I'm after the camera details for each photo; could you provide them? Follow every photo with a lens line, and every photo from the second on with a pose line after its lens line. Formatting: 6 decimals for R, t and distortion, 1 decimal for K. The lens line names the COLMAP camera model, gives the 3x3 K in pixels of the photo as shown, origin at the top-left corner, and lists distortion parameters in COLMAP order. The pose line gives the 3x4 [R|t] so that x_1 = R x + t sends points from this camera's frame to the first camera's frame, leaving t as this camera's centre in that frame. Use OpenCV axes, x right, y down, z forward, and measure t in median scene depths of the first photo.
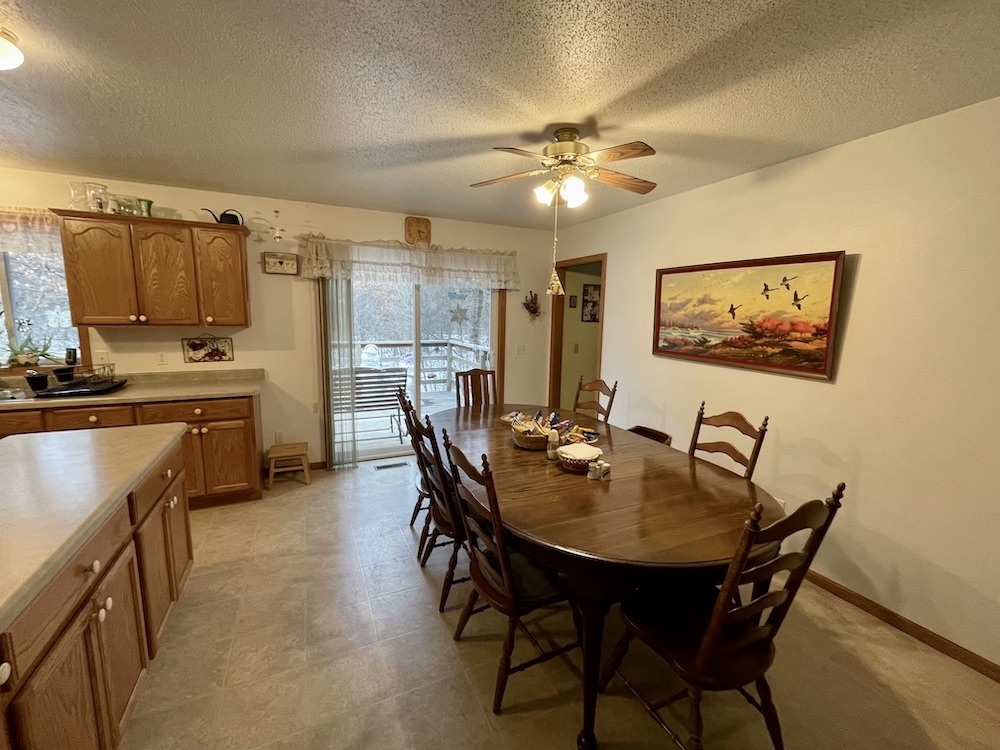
lens RADIAL K [[406.7, 0, 500.9], [0, 406.7, 373.4], [0, 0, 1]] dist [-0.012442, -0.000184]
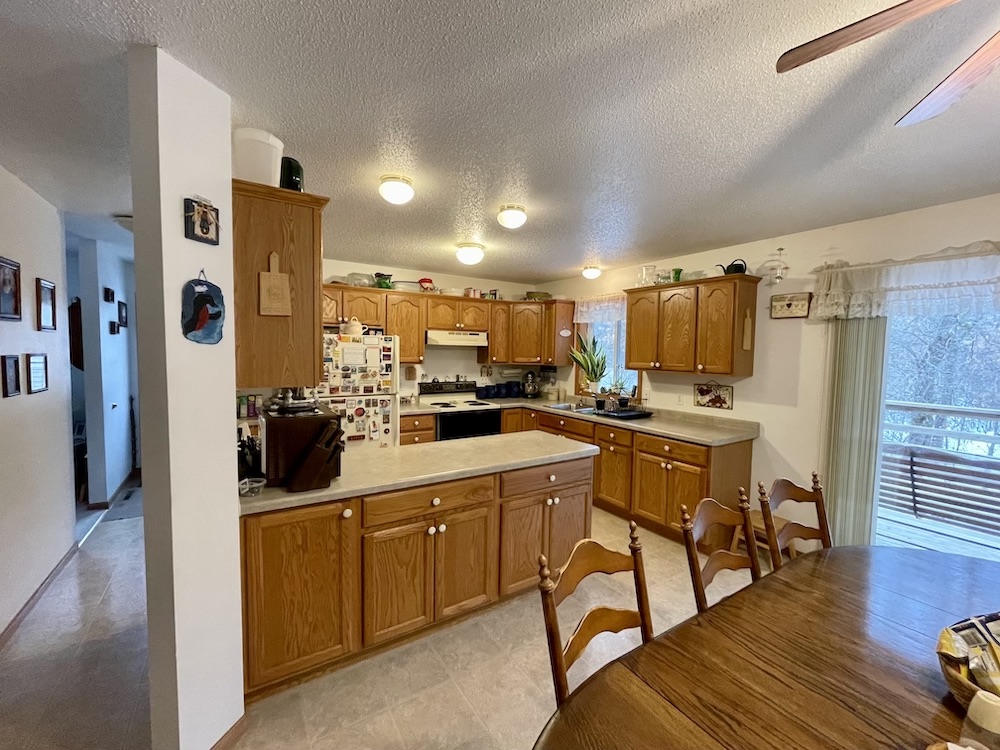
lens RADIAL K [[406.7, 0, 502.5], [0, 406.7, 374.0], [0, 0, 1]] dist [-0.012442, -0.000184]
pose [[0.143729, 0.034506, -0.989015, 0.236964], [-0.160829, 0.986920, 0.011061, -0.039273], [0.976461, 0.157473, 0.147398, 0.303019]]
